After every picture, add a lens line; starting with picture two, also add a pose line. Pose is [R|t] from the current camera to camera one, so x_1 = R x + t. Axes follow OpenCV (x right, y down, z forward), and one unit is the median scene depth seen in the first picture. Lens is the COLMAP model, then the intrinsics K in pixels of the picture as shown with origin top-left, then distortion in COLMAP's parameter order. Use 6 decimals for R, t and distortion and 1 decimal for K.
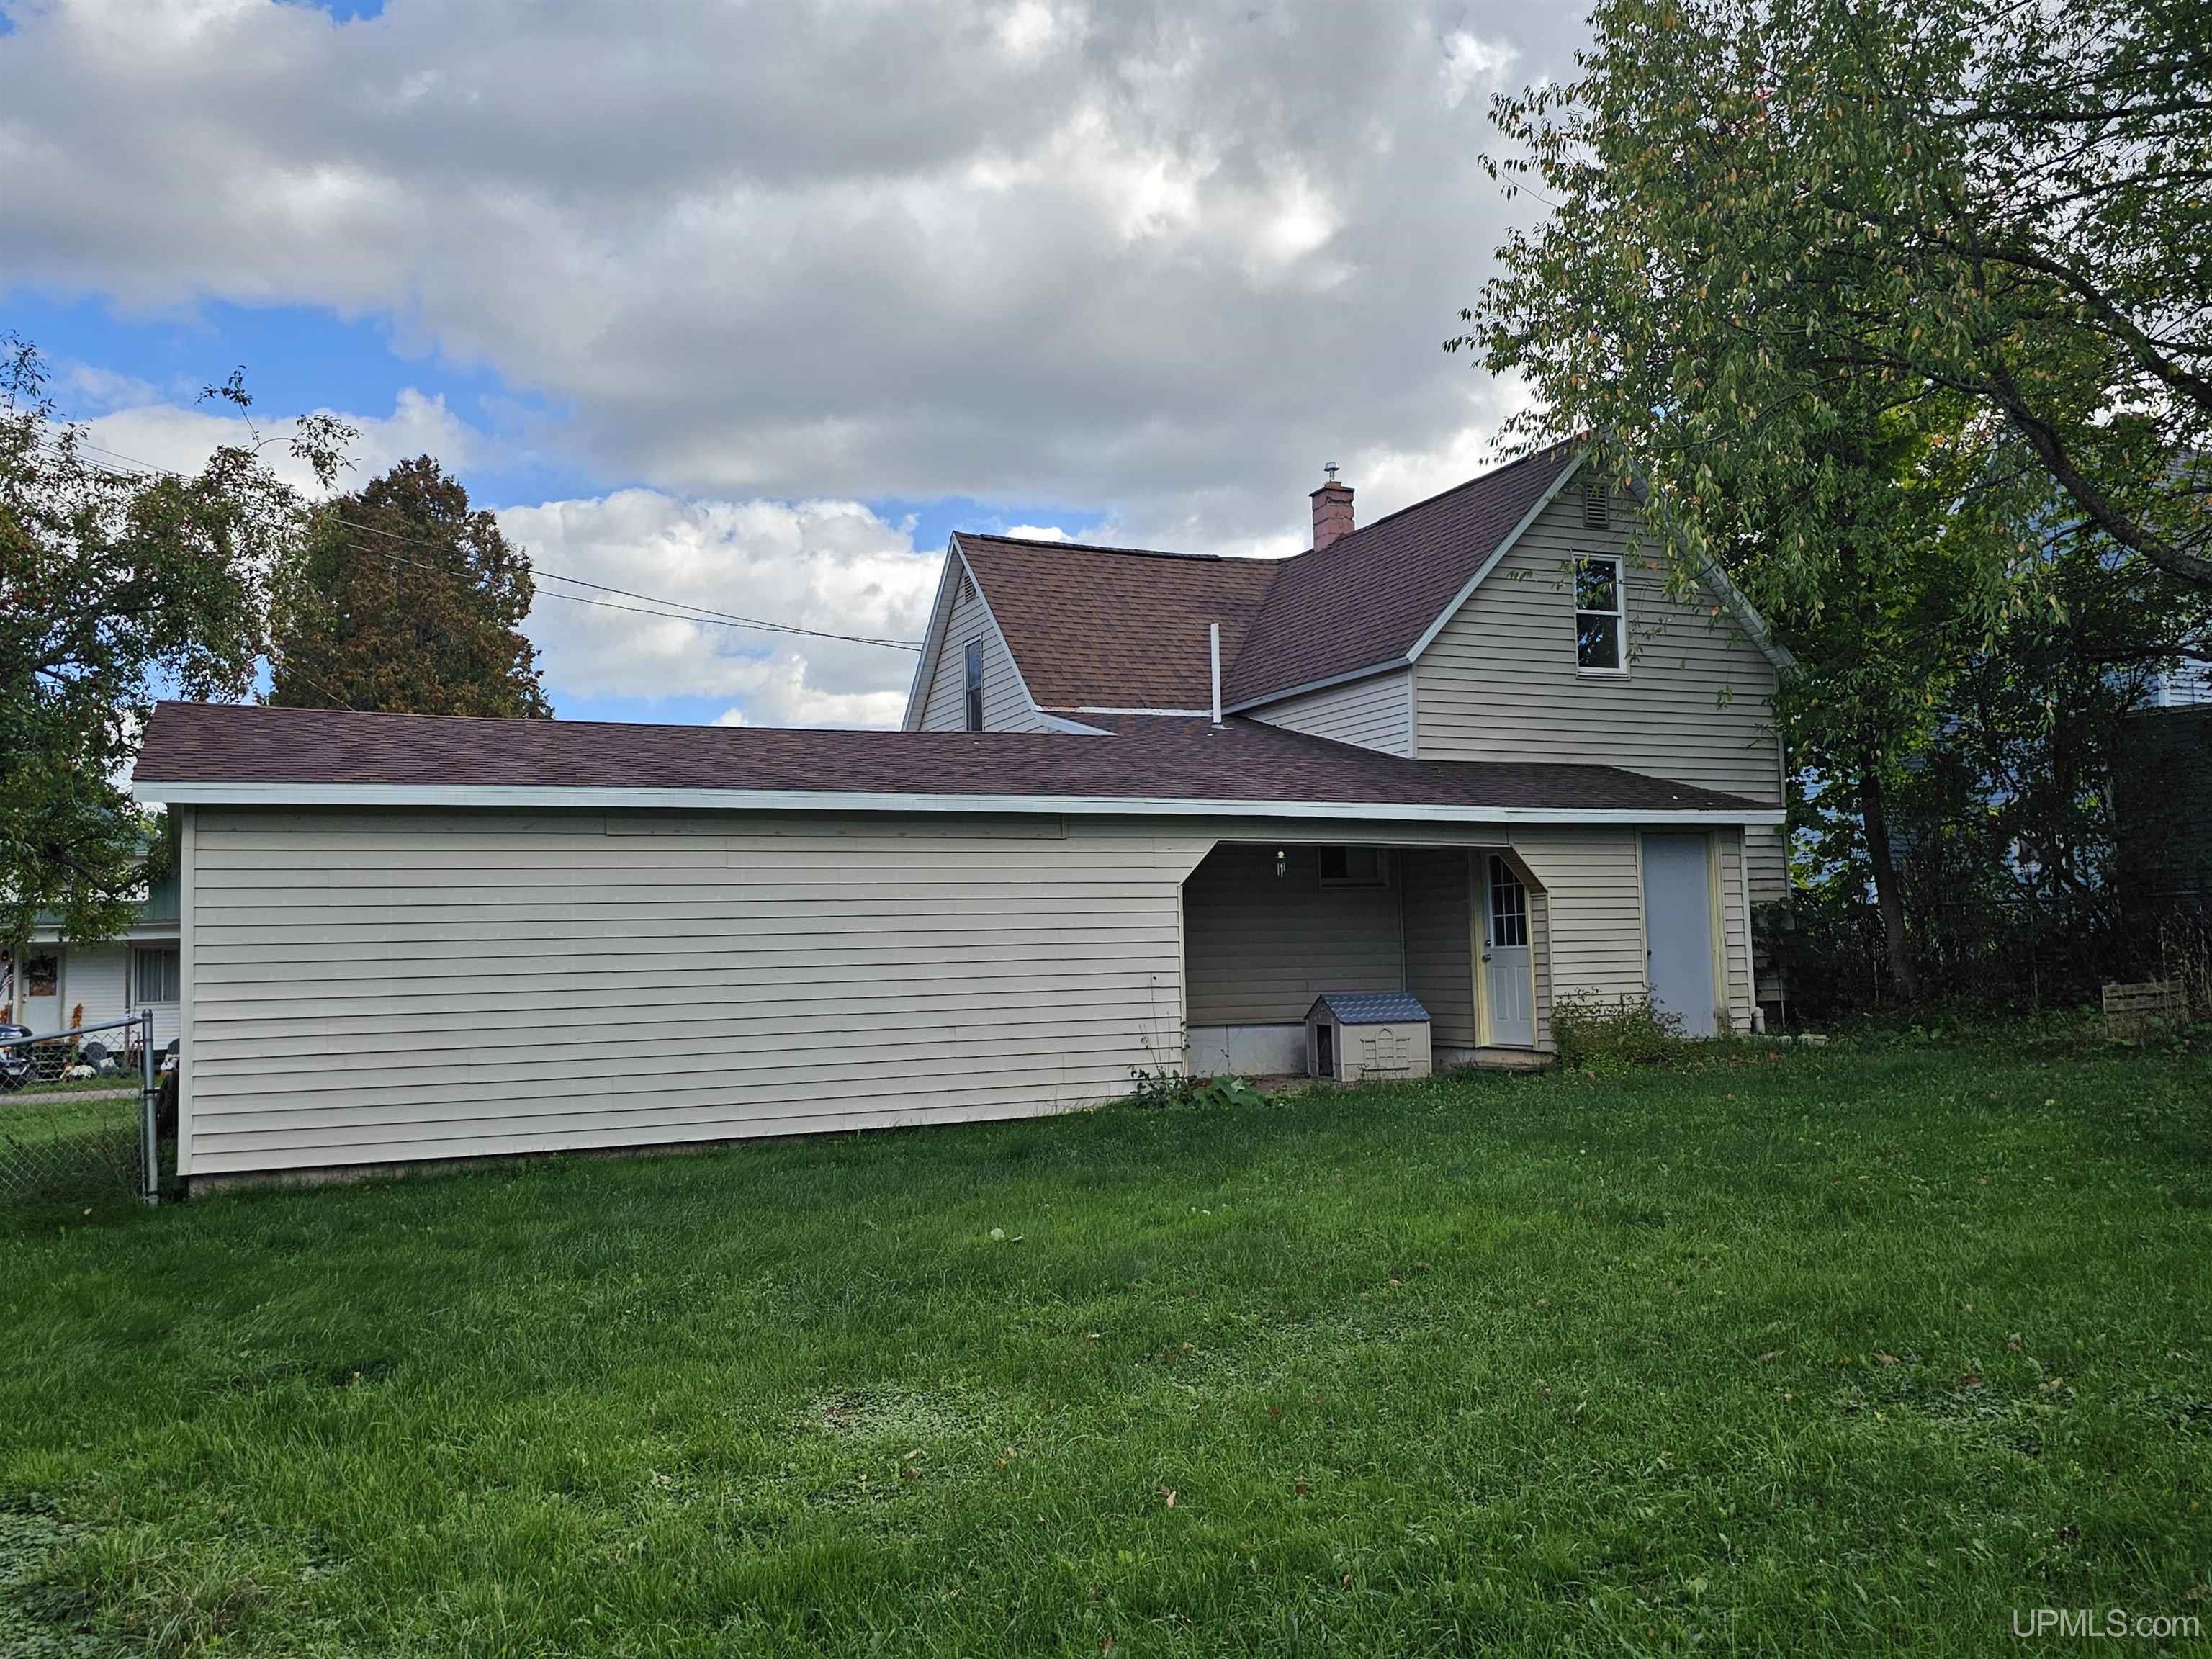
lens RADIAL K [[1545.3, 0, 1094.3], [0, 1545.3, 849.5], [0, 0, 1]] dist [0.087882, -0.089489]
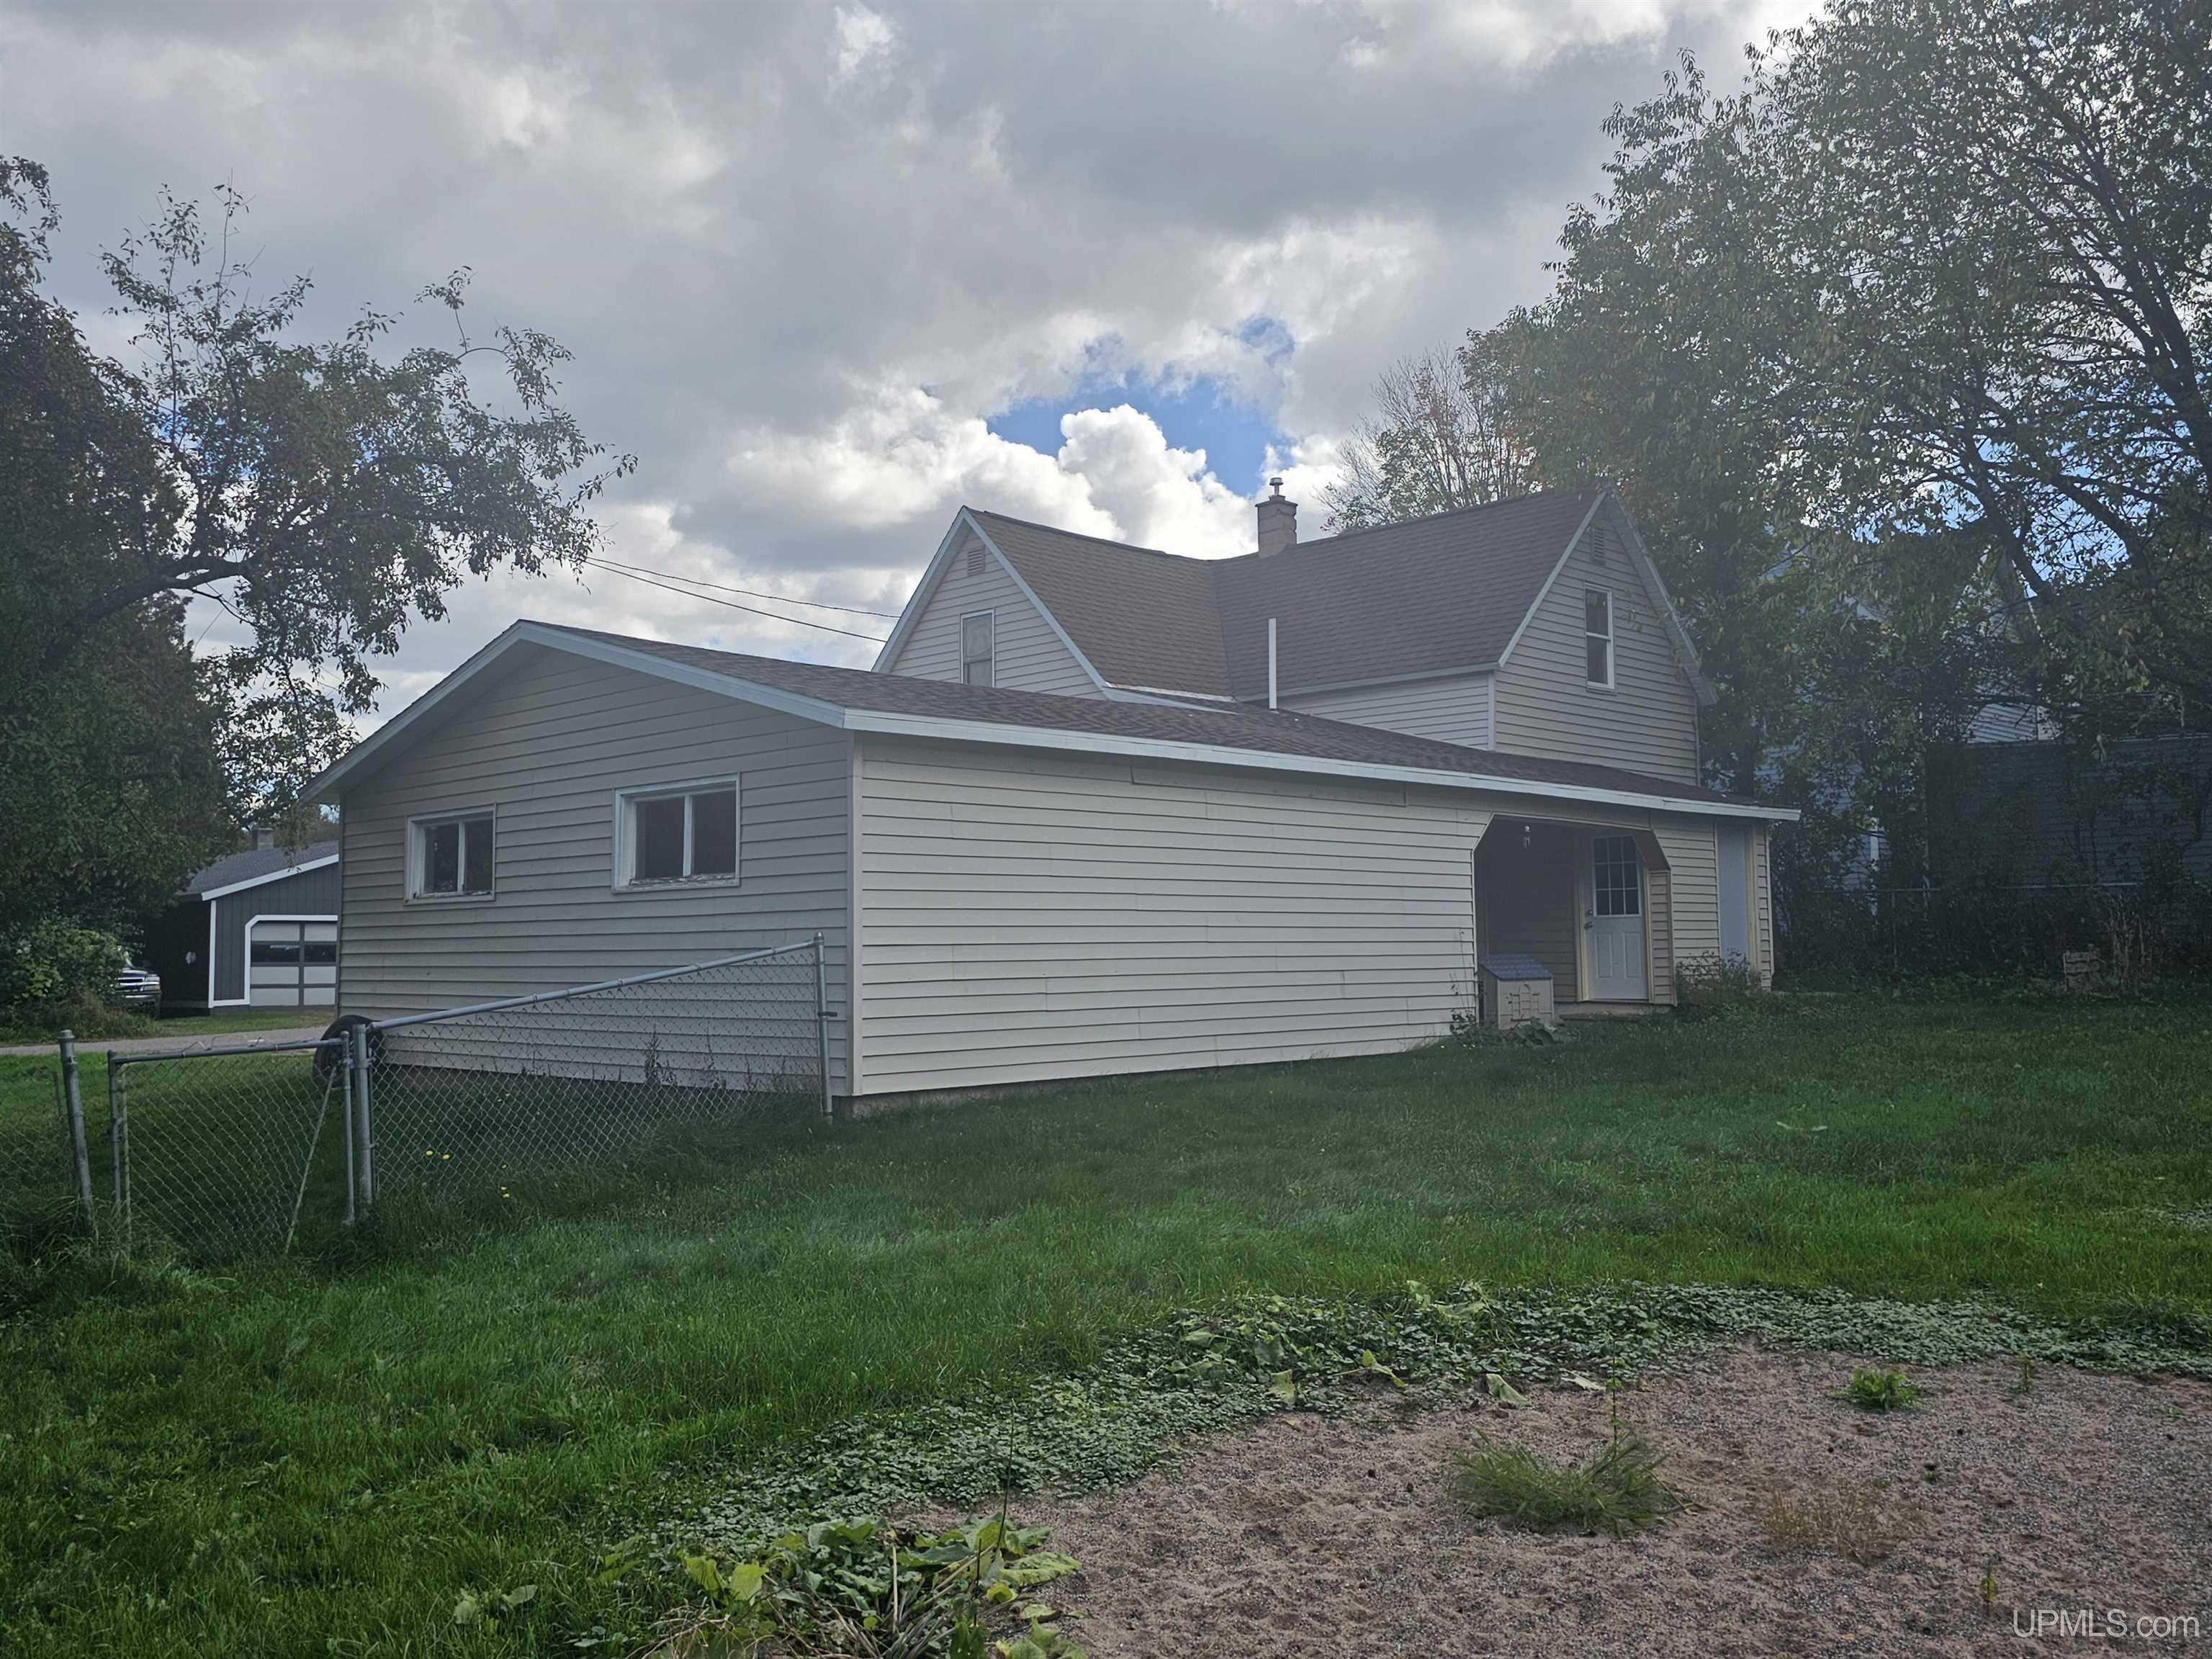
lens RADIAL K [[1545.3, 0, 1094.3], [0, 1545.3, 849.5], [0, 0, 1]] dist [0.087882, -0.089489]
pose [[0.950968, 0.035450, 0.307252, -0.476380], [-0.037745, 0.999286, 0.001527, 0.025778], [-0.306979, -0.013049, 0.951627, -0.000261]]
